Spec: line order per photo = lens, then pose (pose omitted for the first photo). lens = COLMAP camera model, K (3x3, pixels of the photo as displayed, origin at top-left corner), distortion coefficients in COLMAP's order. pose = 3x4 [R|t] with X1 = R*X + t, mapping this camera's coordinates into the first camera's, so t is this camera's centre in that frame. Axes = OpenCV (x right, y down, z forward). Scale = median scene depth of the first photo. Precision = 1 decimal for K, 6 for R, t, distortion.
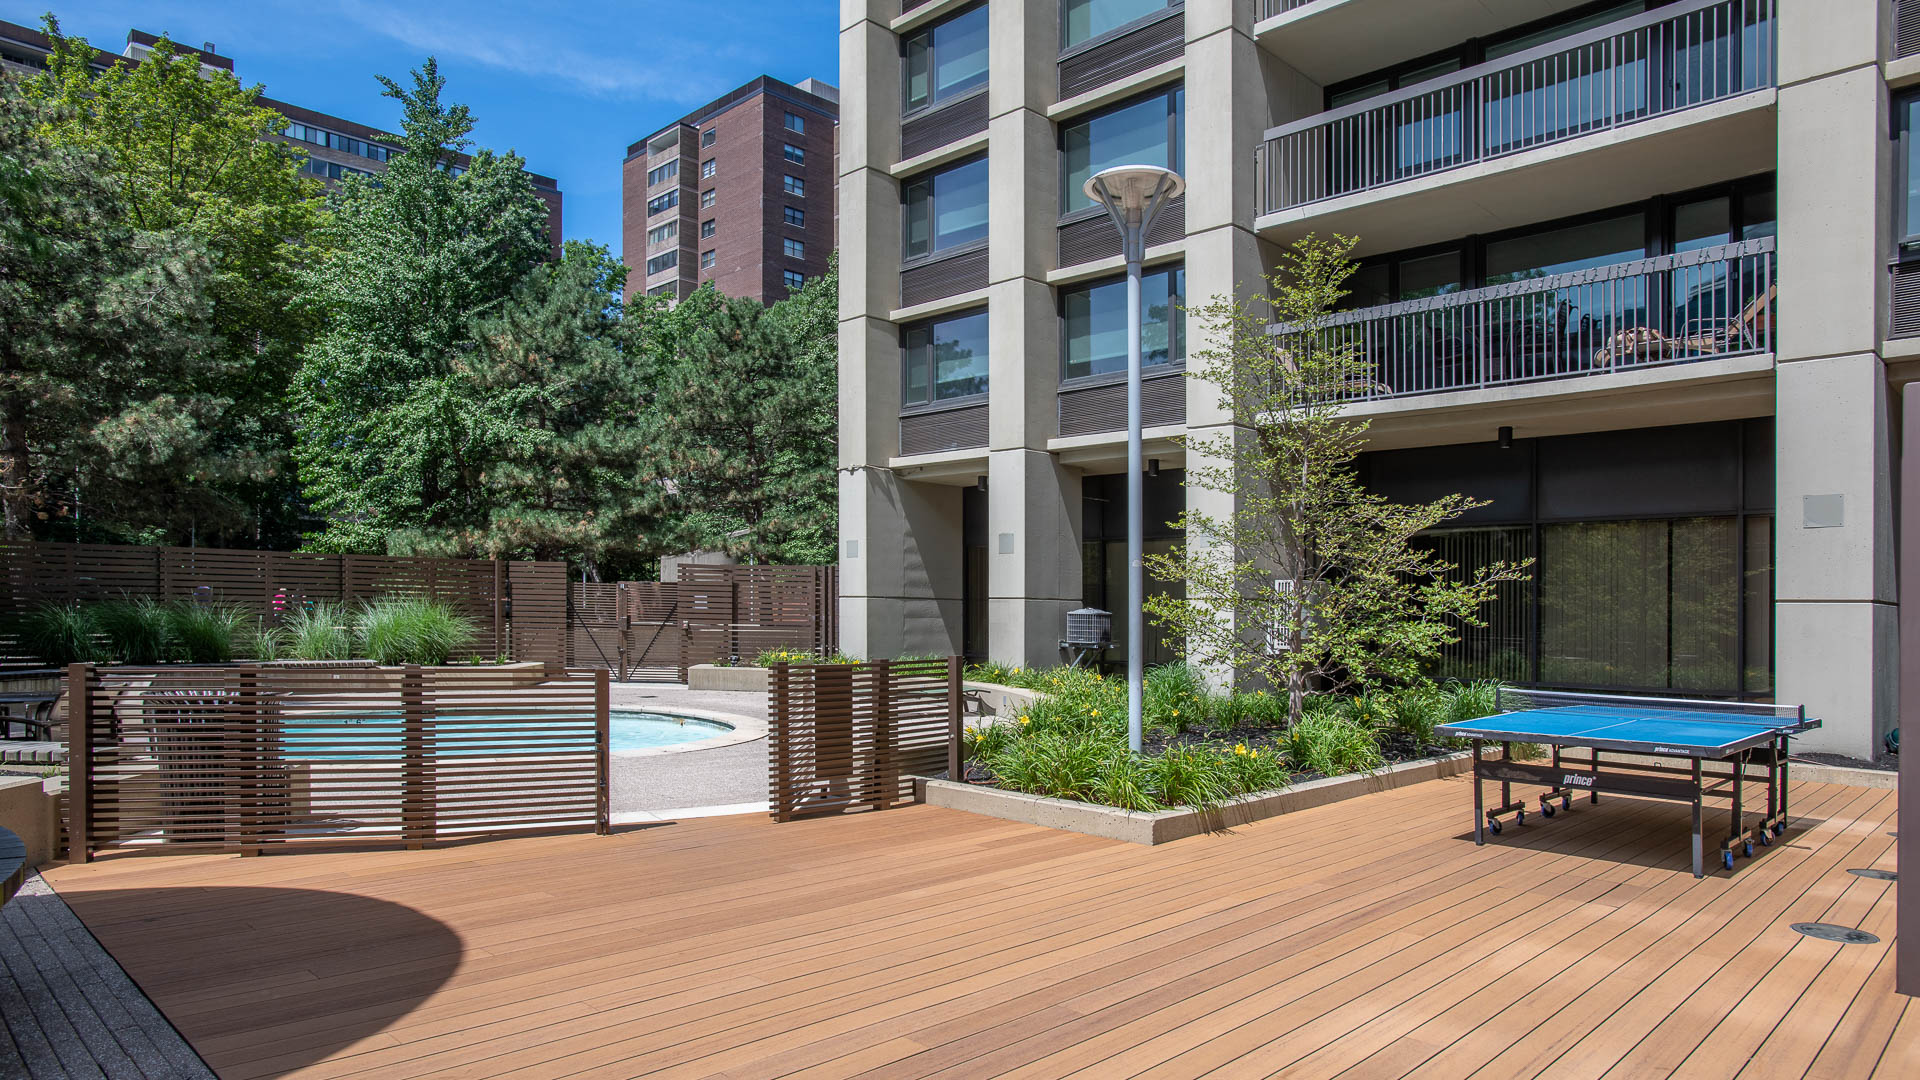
lens RADIAL K [[1155.0, 0, 960.0], [0, 1155.0, 540.0], [0, 0, 1]] dist [-0.000027, 0.000013]
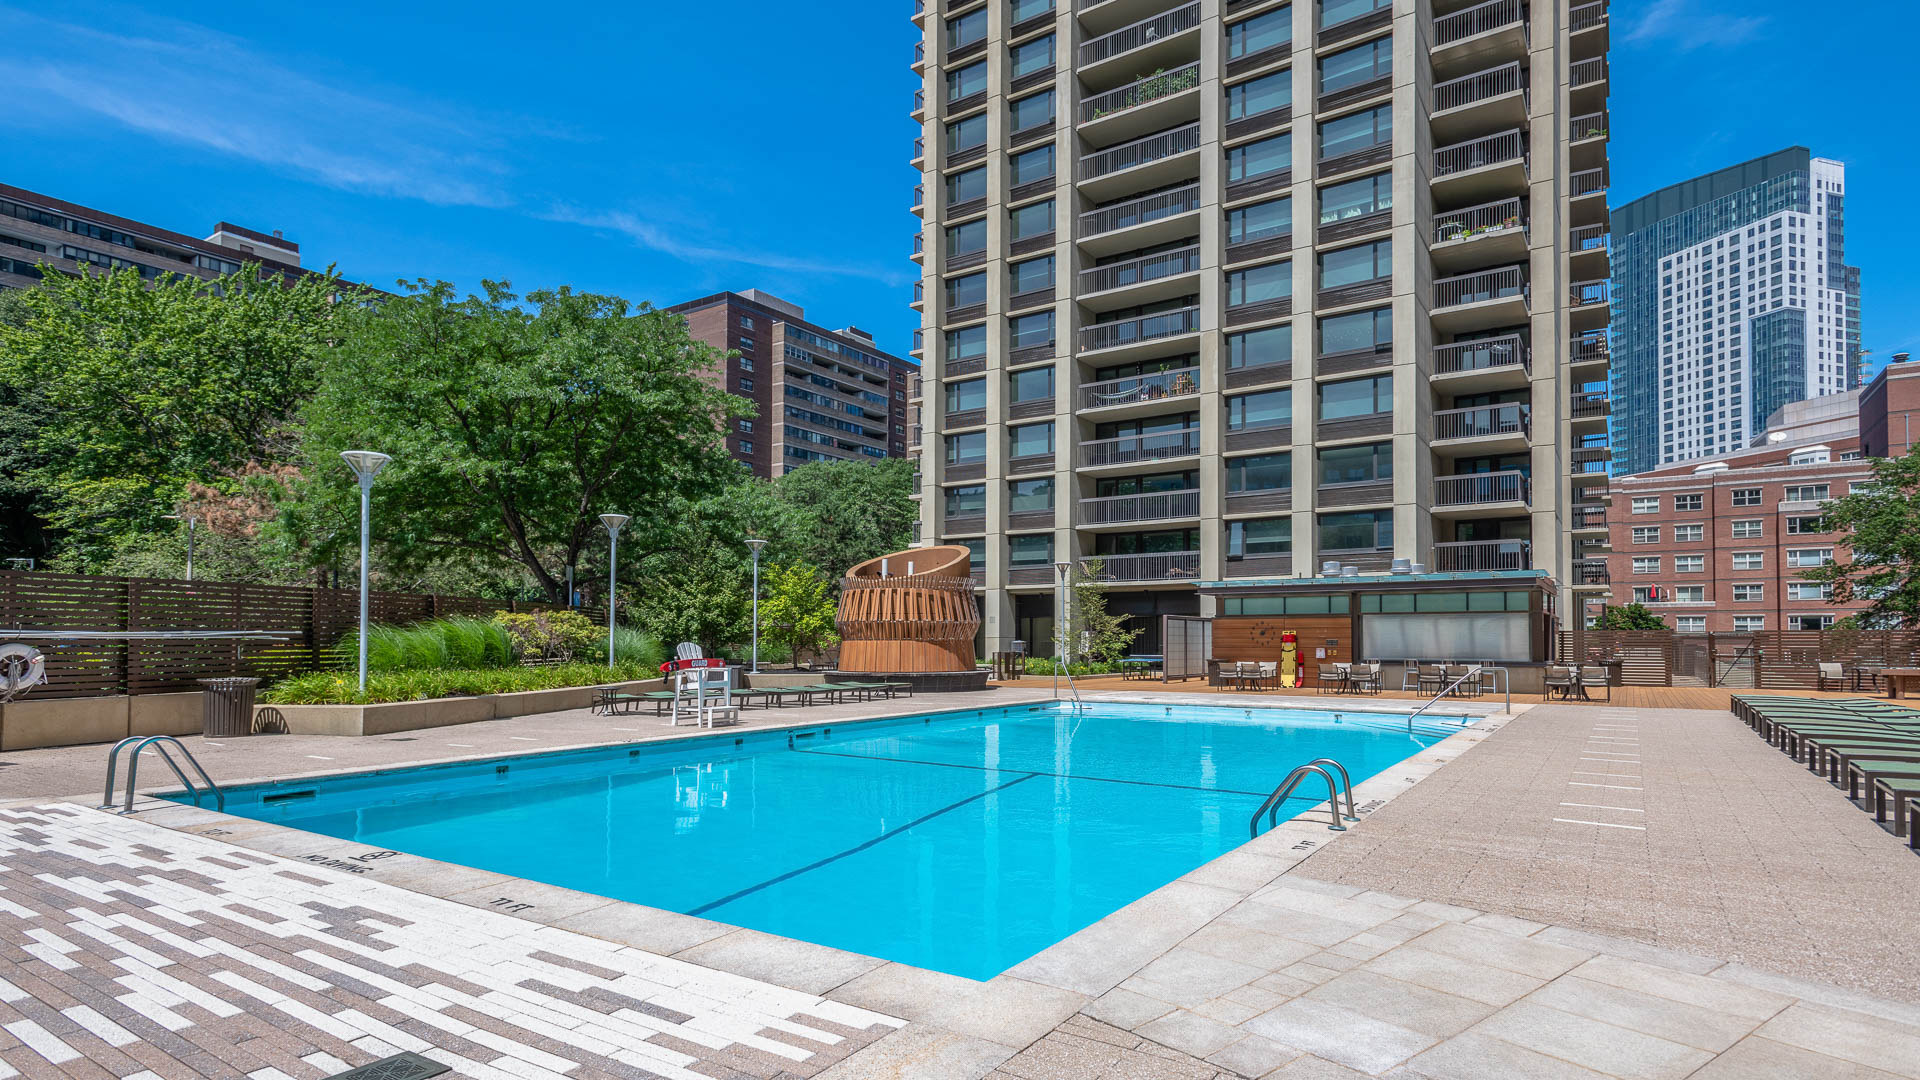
lens RADIAL K [[1020.3, 0, 960.0], [0, 1020.3, 540.0], [0, 0, 1]] dist [-0.000902, -0.000266]
pose [[0.984718, -0.003118, 0.174127, -0.627310], [0.011393, 0.998851, -0.046541, -0.106961], [-0.173782, 0.047814, 0.983623, -1.972858]]
